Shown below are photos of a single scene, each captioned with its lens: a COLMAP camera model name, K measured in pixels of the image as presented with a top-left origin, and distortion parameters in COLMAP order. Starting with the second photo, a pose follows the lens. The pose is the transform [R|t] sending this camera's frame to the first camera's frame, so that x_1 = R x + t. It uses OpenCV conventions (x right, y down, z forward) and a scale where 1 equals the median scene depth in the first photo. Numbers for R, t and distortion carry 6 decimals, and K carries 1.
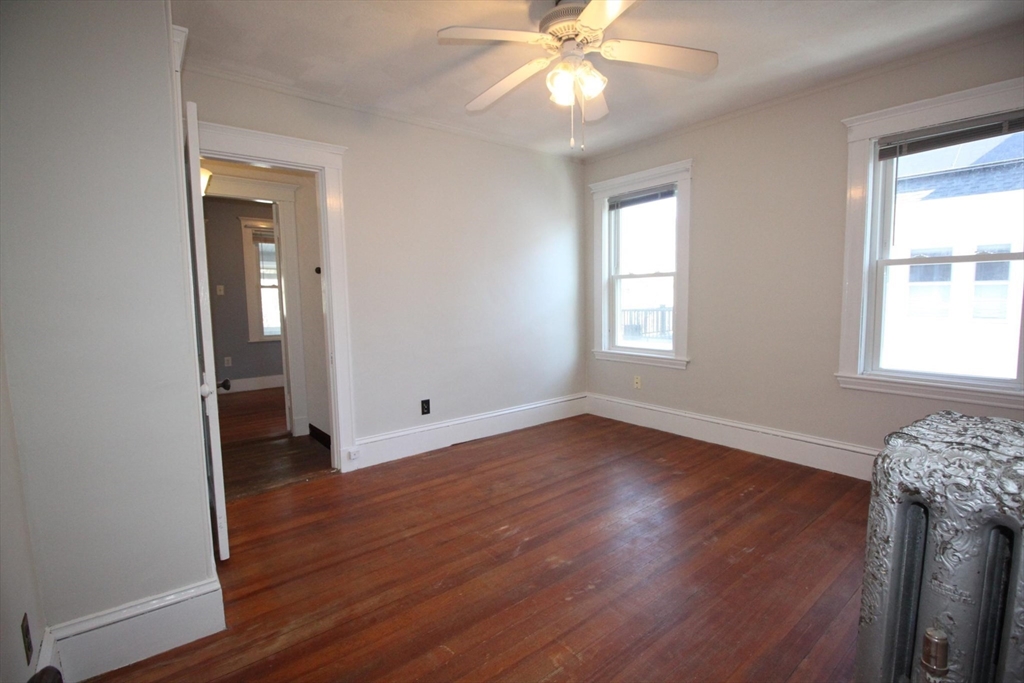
lens RADIAL K [[471.0, 0, 516.6], [0, 471.0, 341.2], [0, 0, 1]] dist [-0.000303, -0.013565]
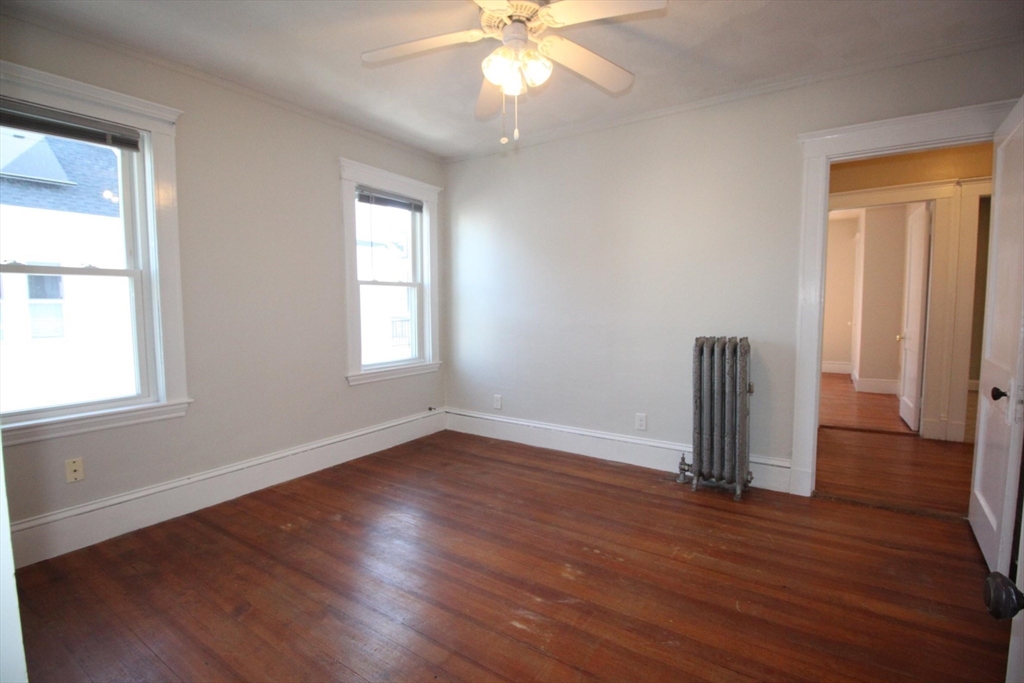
lens RADIAL K [[471.0, 0, 516.6], [0, 471.0, 341.2], [0, 0, 1]] dist [-0.000303, -0.013565]
pose [[-0.303228, -0.055057, 0.951326, -0.554186], [0.102682, 0.990629, 0.090061, -0.075614], [-0.947370, 0.124993, -0.294733, 0.945730]]
